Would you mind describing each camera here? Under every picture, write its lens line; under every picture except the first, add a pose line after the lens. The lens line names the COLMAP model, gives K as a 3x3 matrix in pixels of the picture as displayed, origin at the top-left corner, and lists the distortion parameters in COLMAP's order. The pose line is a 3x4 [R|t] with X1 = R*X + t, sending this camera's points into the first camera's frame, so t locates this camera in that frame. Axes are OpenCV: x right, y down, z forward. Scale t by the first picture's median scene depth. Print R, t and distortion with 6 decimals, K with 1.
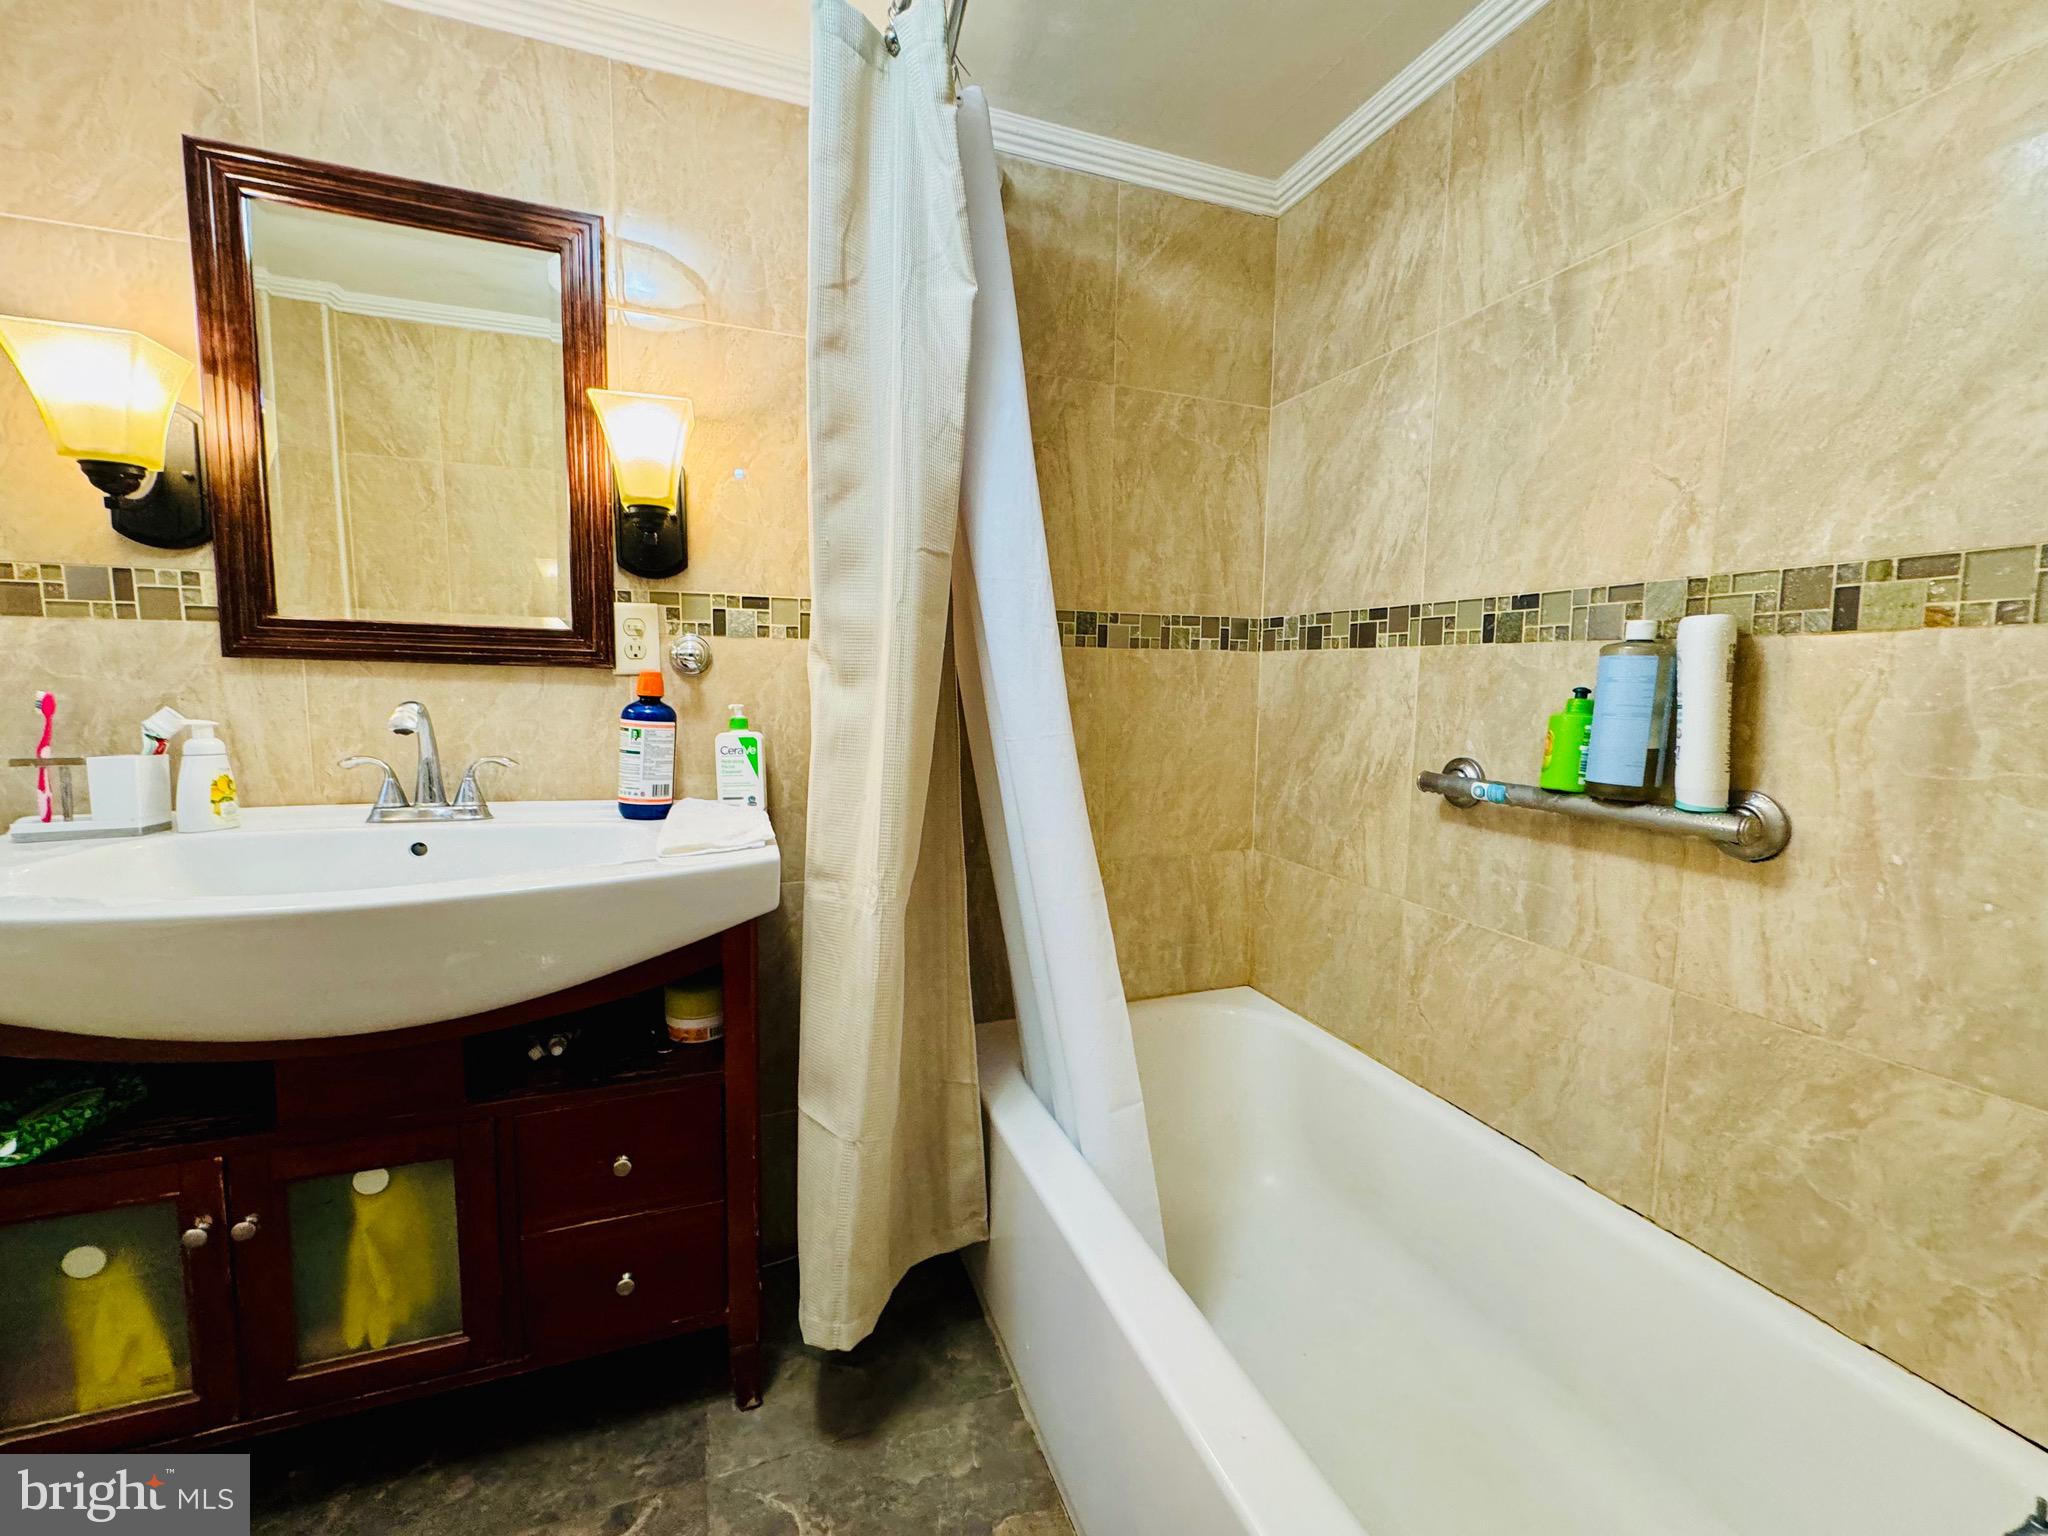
lens RADIAL K [[833.3, 0, 1023.0], [0, 833.3, 760.0], [0, 0, 1]] dist [-0.001304, 0.000081]
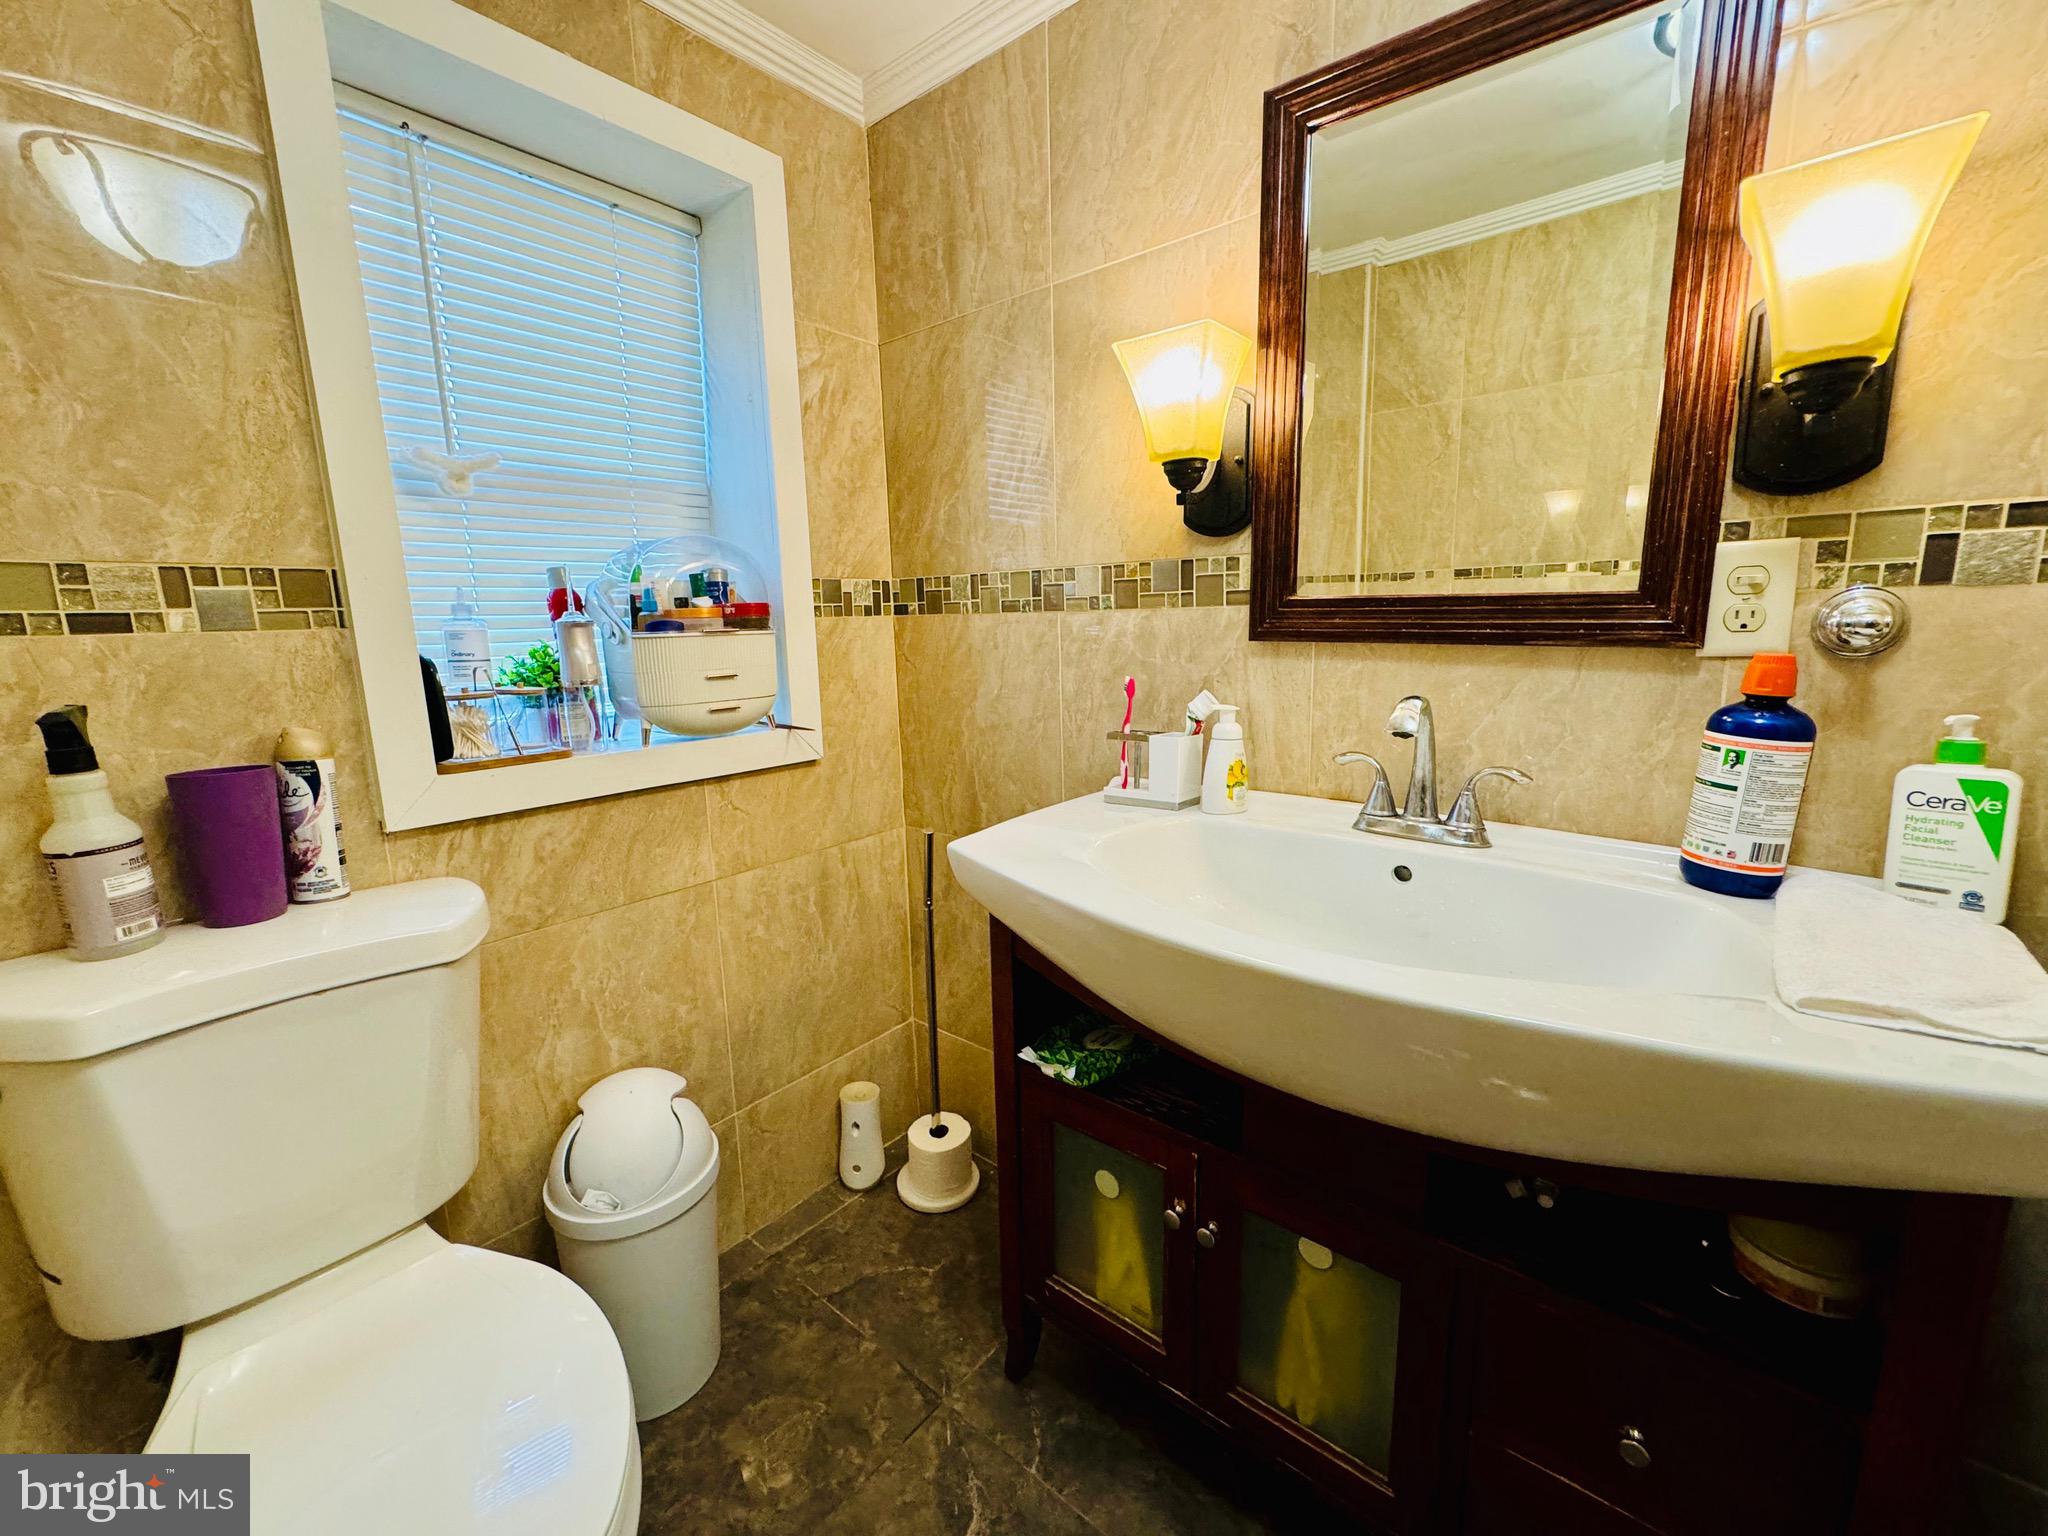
lens RADIAL K [[839.0, 0, 1019.9], [0, 839.0, 766.8], [0, 0, 1]] dist [-0.000572, 0.000132]
pose [[0.497289, 0.124761, -0.858568, -0.199067], [-0.058036, 0.992173, 0.110561, -0.064593], [0.865642, -0.005153, 0.500638, 0.238204]]
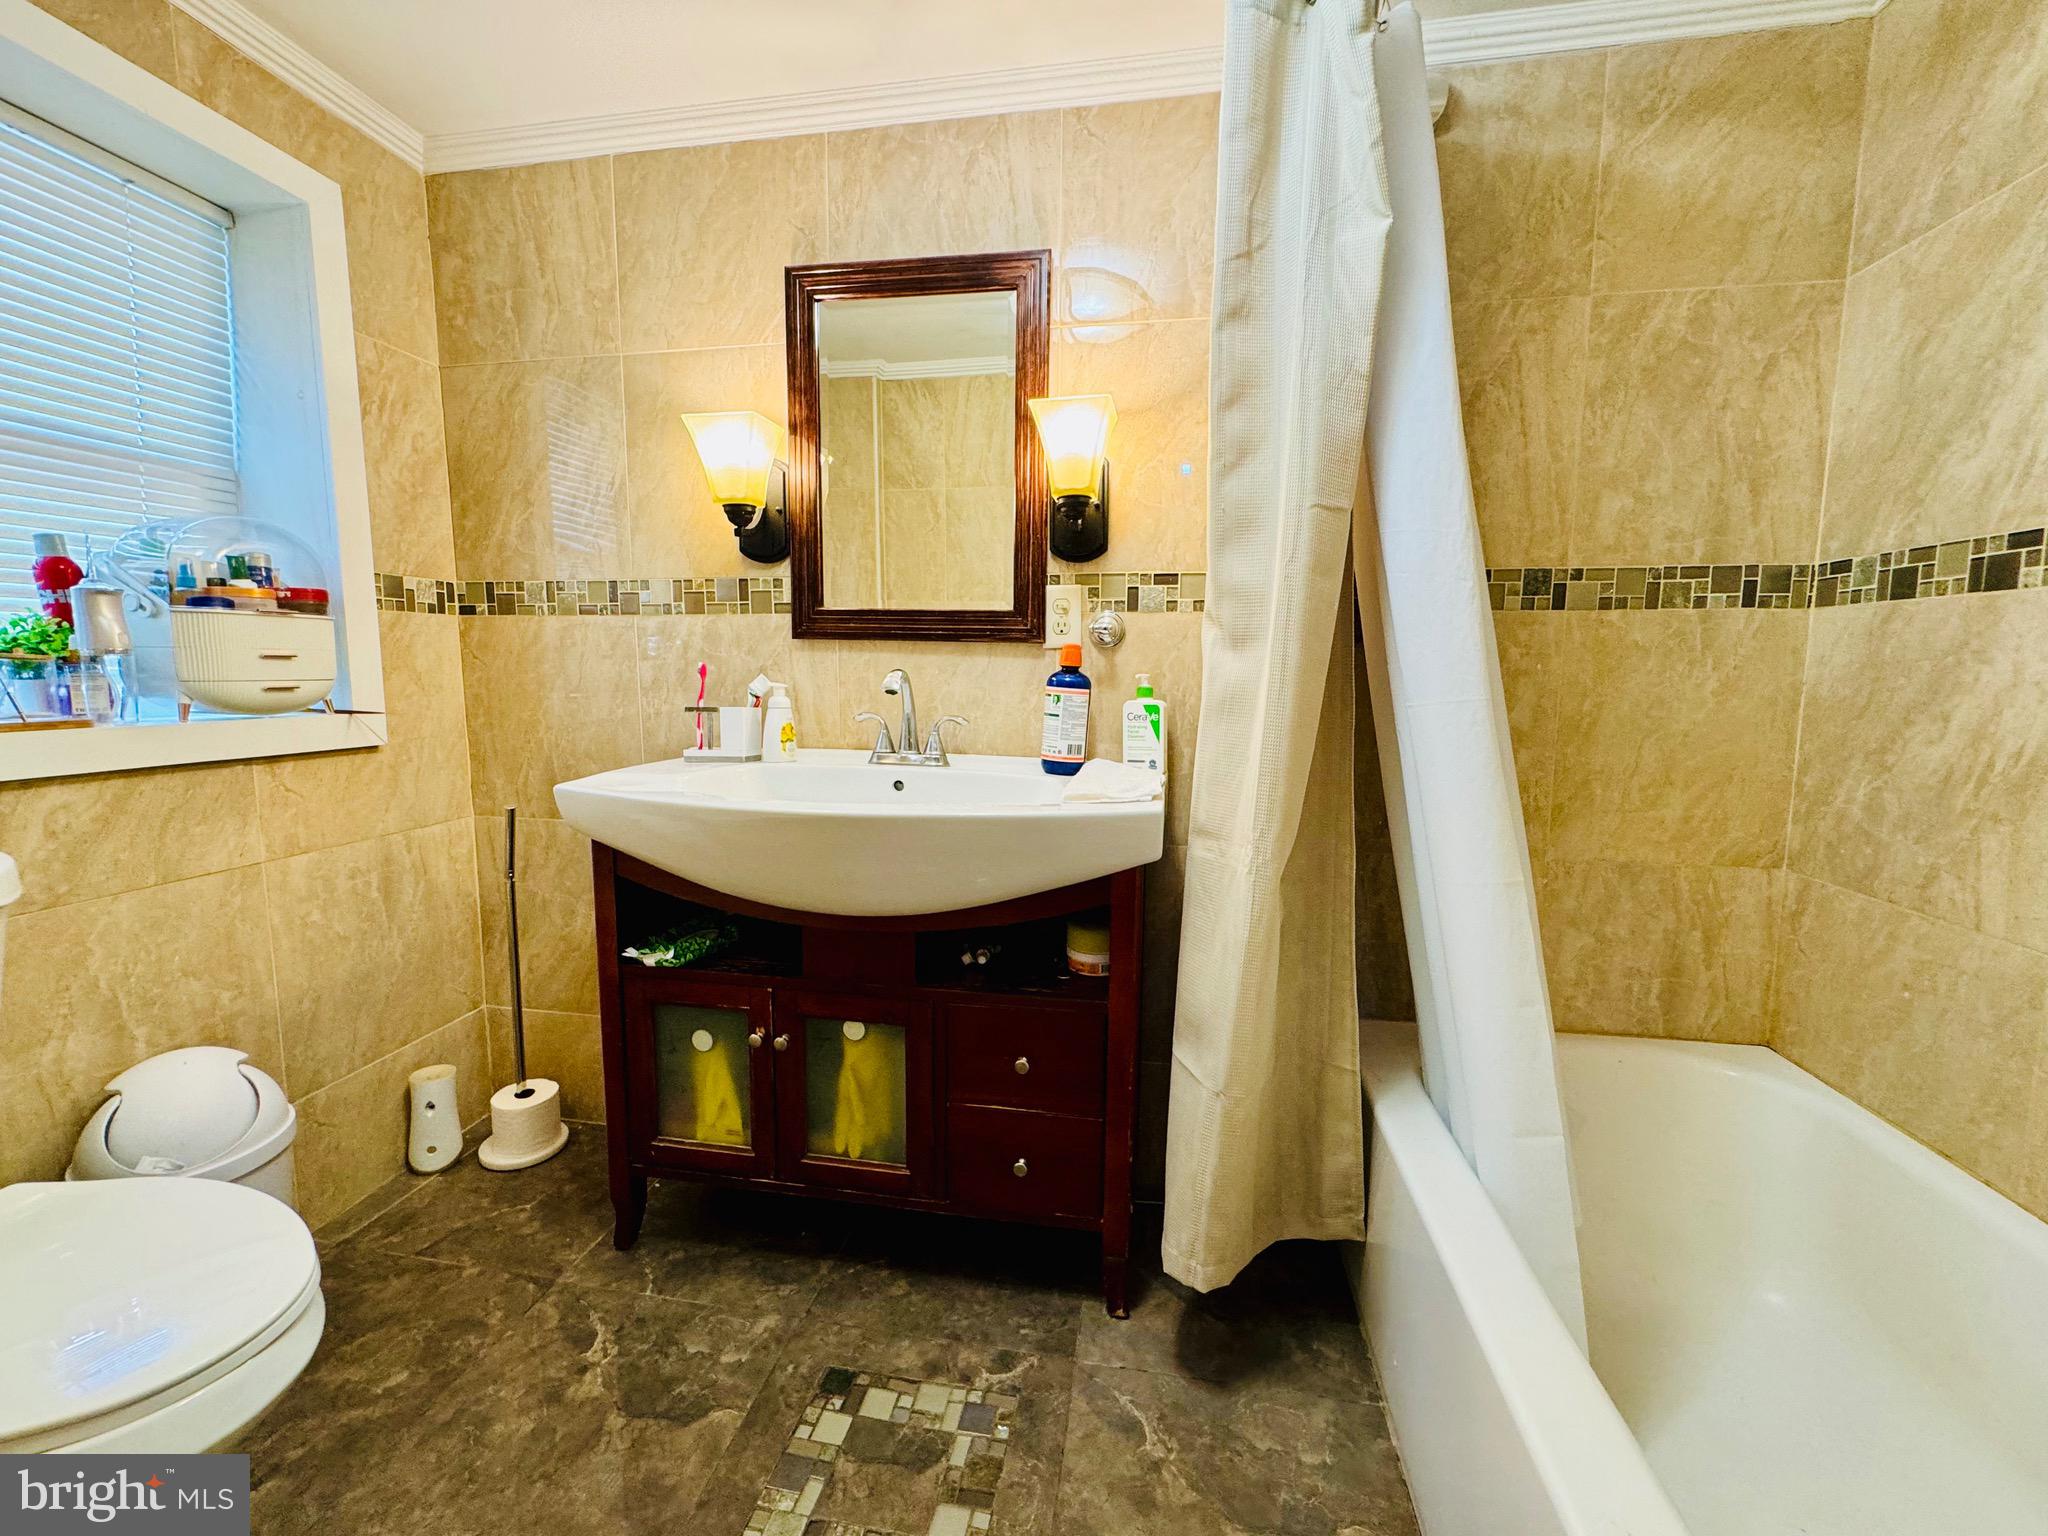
lens RADIAL K [[833.3, 0, 1023.0], [0, 833.3, 760.0], [0, 0, 1]] dist [-0.001304, 0.000081]
pose [[0.864795, 0.045941, -0.500020, 0.071591], [-0.044236, 0.998904, 0.015270, 0.037850], [0.500173, 0.008914, 0.865880, -0.009973]]
